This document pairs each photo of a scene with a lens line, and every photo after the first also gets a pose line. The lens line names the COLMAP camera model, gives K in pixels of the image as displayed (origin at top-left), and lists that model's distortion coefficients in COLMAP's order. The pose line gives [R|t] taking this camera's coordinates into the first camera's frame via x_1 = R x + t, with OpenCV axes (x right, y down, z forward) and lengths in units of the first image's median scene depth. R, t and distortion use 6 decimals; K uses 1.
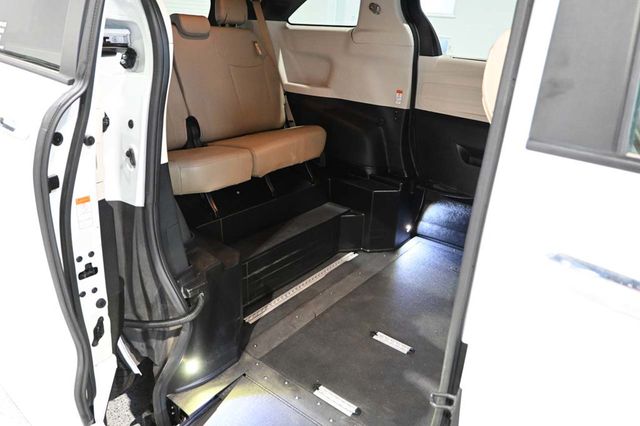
lens RADIAL K [[439.1, 0, 317.7], [0, 439.1, 212.6], [0, 0, 1]] dist [0.004782, -0.000639]
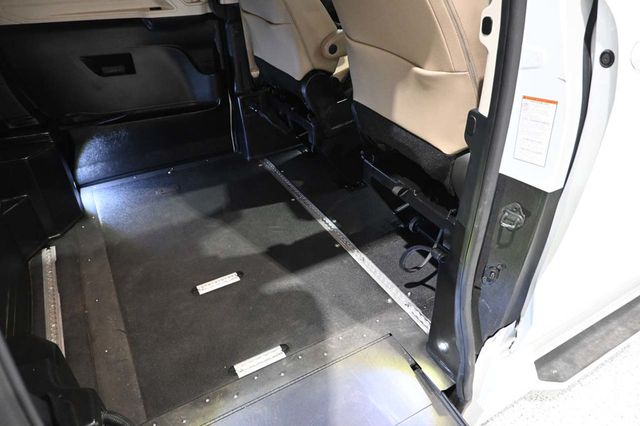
lens RADIAL K [[439.1, 0, 321.0], [0, 439.1, 213.8], [0, 0, 1]] dist [0.004782, -0.000639]
pose [[0.384061, -0.555404, 0.737580, -0.310202], [0.374890, 0.823836, 0.425149, -0.117453], [-0.843774, 0.113228, 0.524619, 0.299790]]
